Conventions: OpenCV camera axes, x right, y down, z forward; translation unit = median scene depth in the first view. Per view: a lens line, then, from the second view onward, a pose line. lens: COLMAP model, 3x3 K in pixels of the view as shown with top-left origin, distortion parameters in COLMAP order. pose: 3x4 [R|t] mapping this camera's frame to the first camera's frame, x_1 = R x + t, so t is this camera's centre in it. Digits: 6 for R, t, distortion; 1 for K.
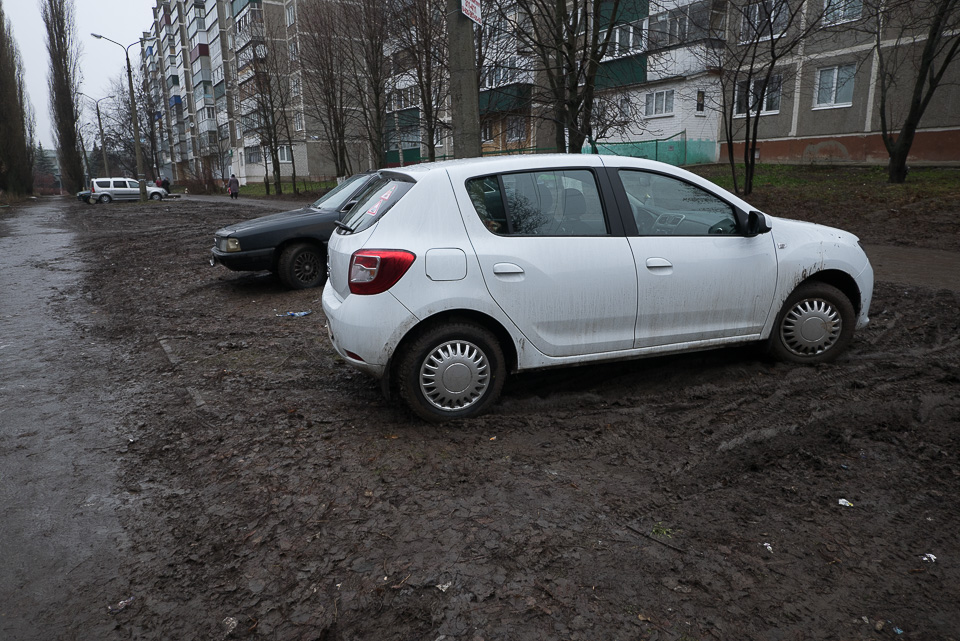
lens RADIAL K [[613.2, 0, 480.7], [0, 613.2, 319.1], [0, 0, 1]] dist [-0.002143, -0.000849]
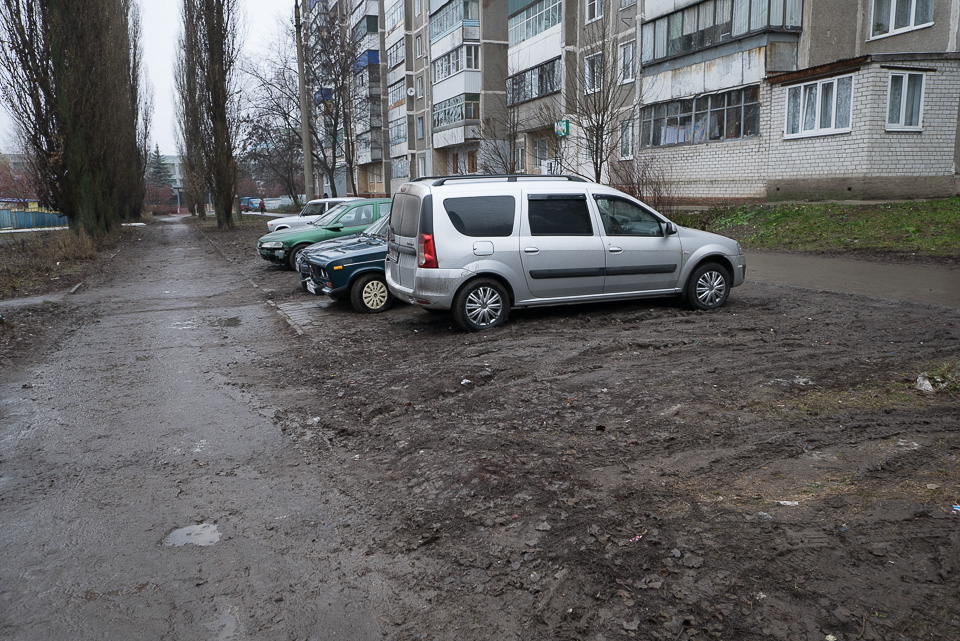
lens RADIAL K [[778.3, 0, 479.5], [0, 778.3, 322.0], [0, 0, 1]] dist [0.010604, 0.005739]
pose [[0.975481, 0.032867, -0.217615, -0.293672], [-0.045883, 0.997430, -0.055030, -0.092887], [0.215247, 0.063665, 0.974482, 0.411464]]
